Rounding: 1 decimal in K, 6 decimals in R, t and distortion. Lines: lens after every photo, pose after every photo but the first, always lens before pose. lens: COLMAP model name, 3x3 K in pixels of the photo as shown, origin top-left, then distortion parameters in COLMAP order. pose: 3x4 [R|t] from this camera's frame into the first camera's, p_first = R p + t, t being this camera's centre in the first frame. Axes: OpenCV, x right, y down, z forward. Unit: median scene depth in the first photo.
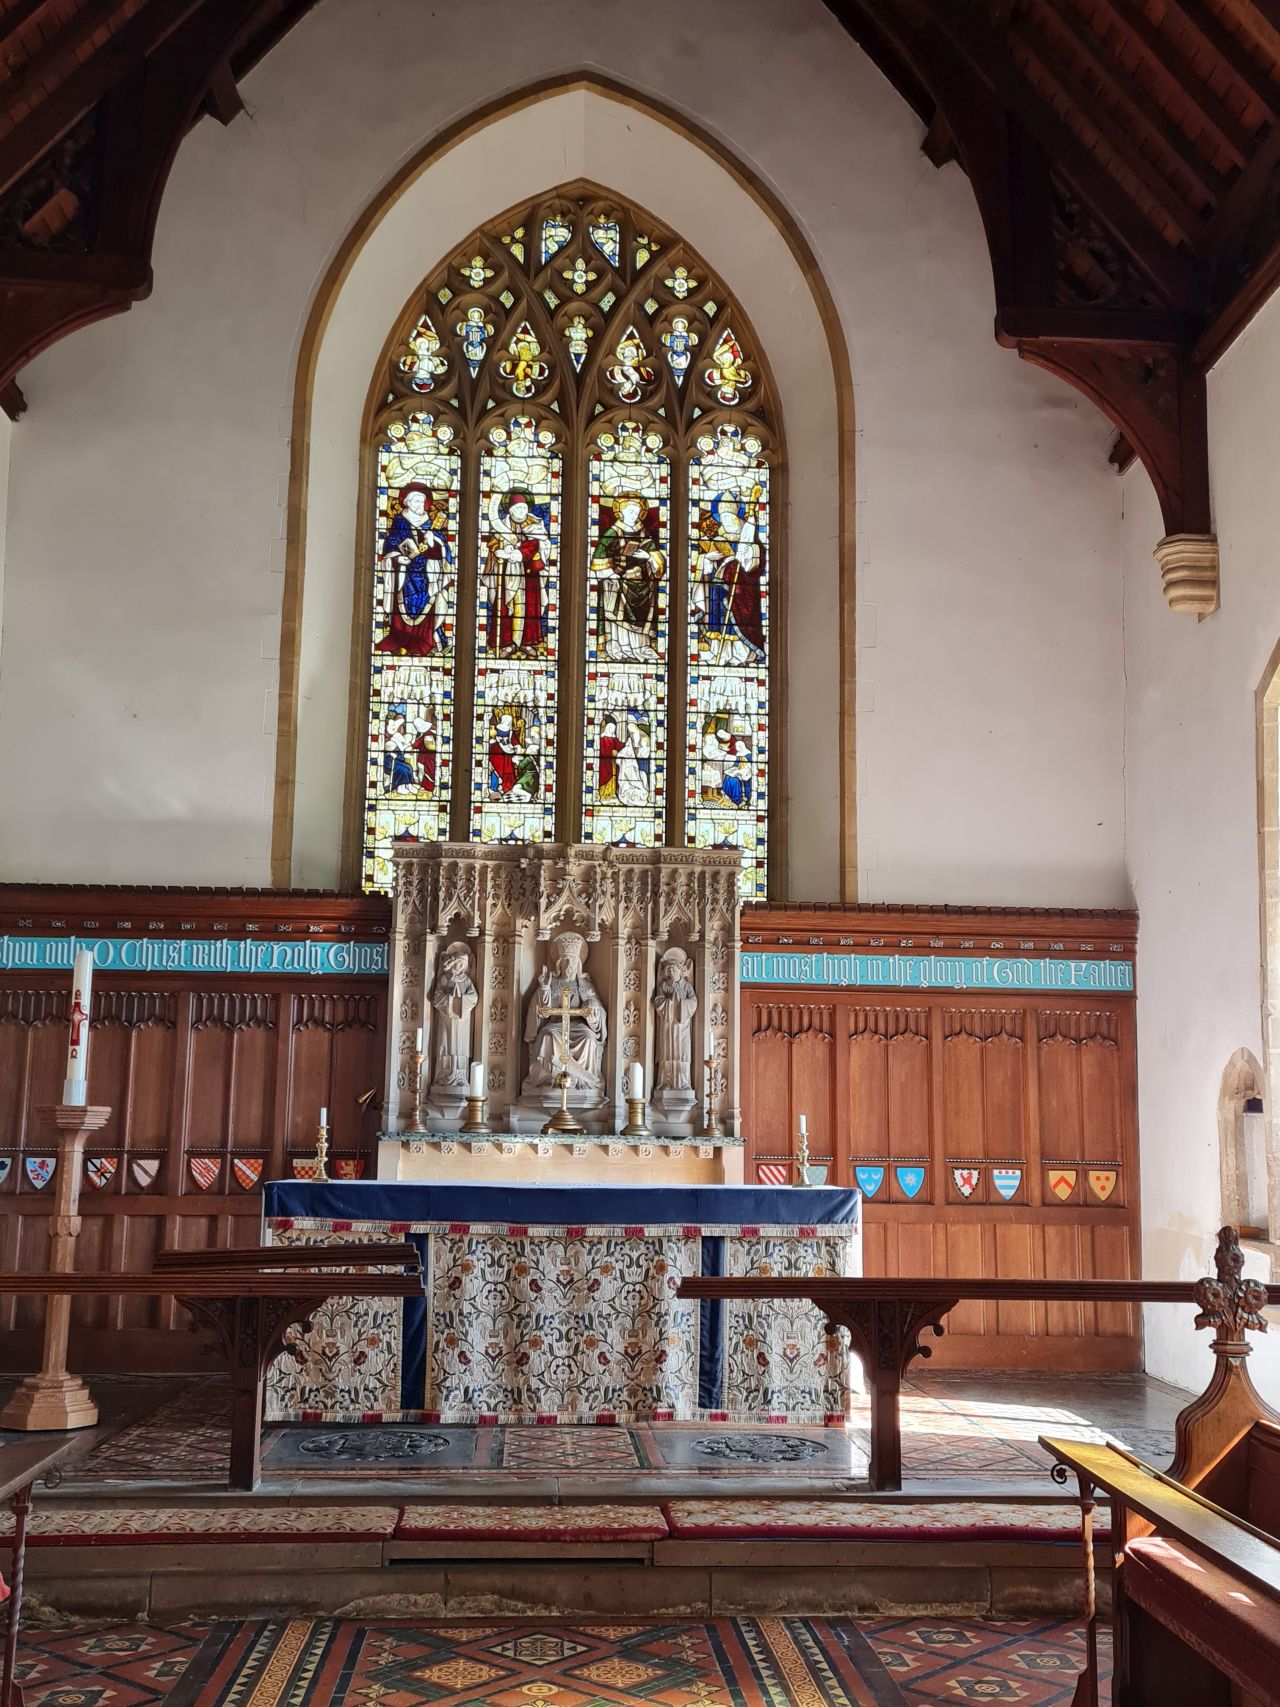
lens RADIAL K [[1587.4, 0, 641.7], [0, 1587.4, 853.7], [0, 0, 1]] dist [0.005856, 0.000000]
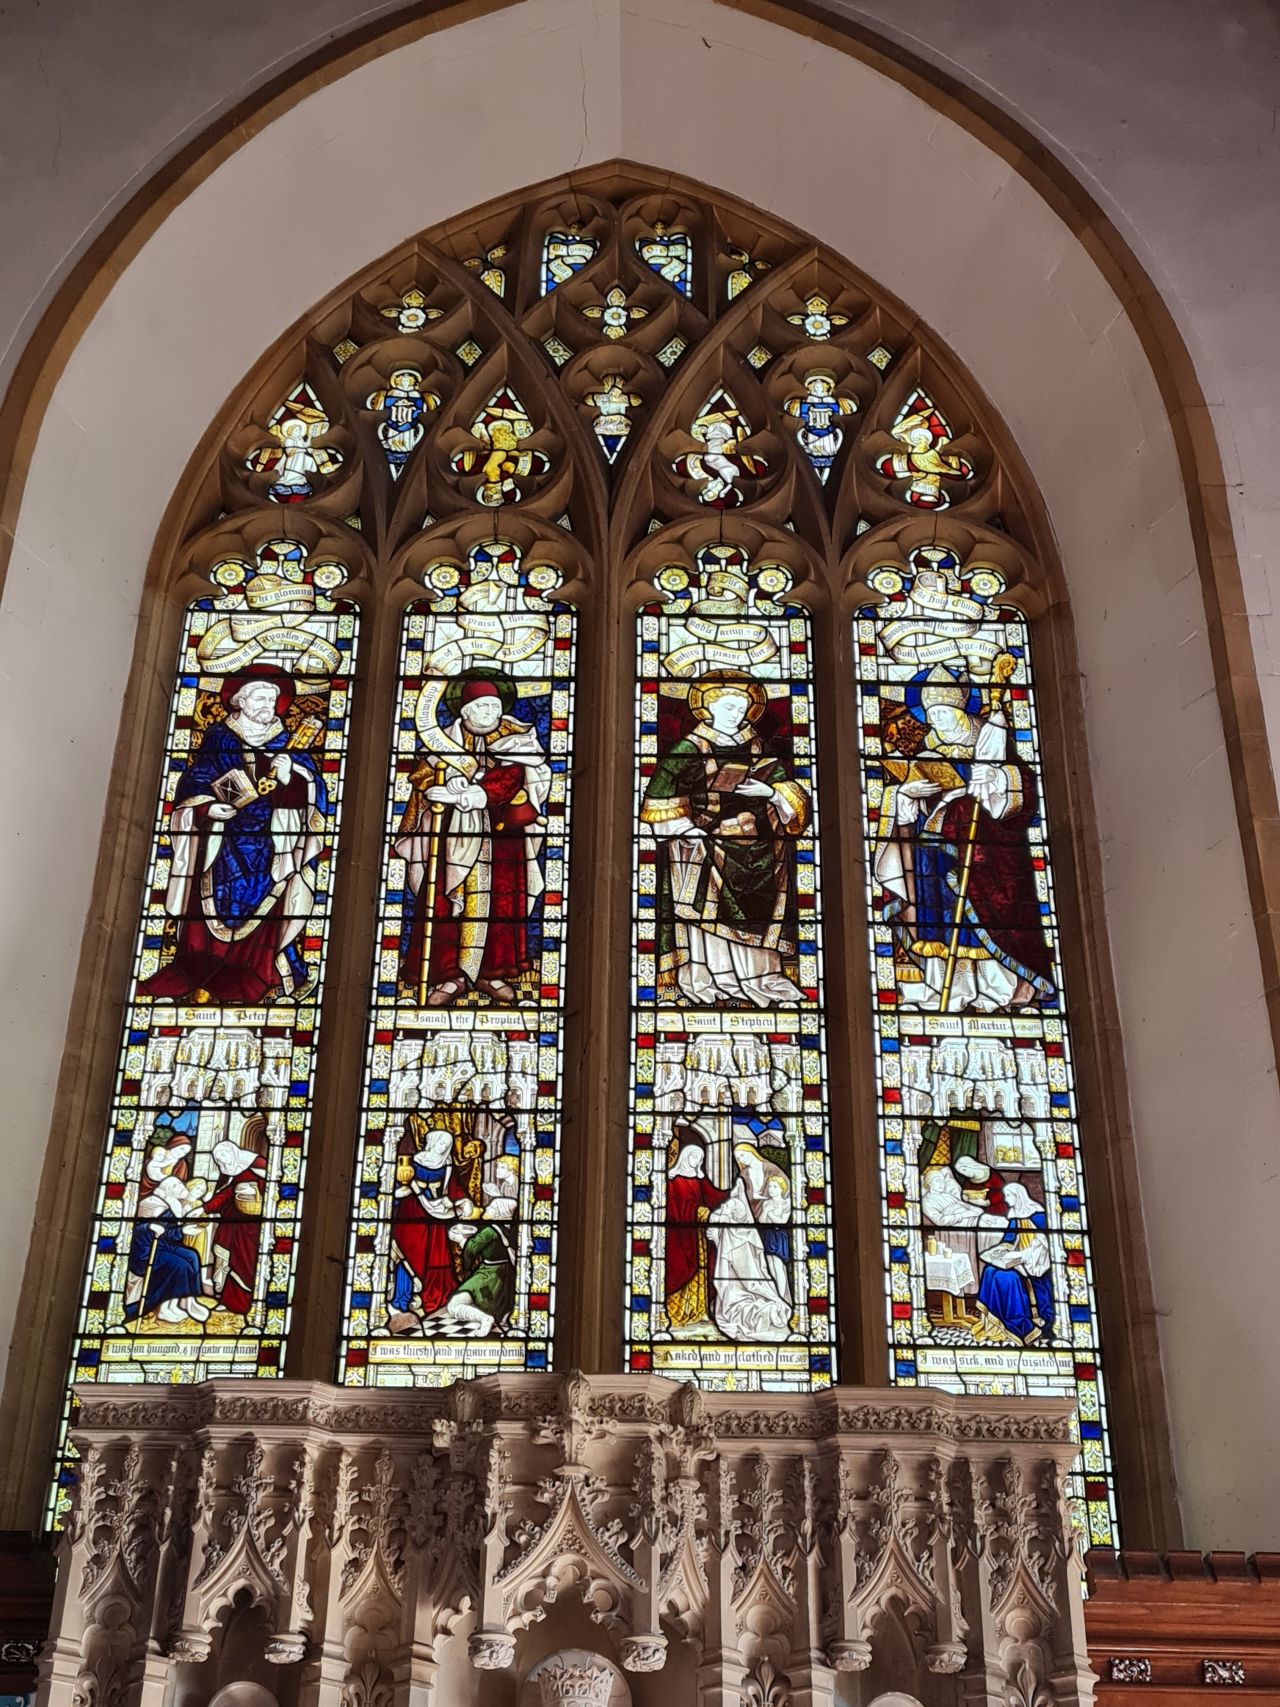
lens RADIAL K [[2217.5, 0, 635.5], [0, 2217.5, 856.3], [0, 0, 1]] dist [0.032104, 0.000000]
pose [[0.998406, -0.030378, -0.047575, -0.004596], [0.010618, 0.928855, -0.370292, 0.059303], [0.055439, 0.369196, 0.927696, 0.435247]]
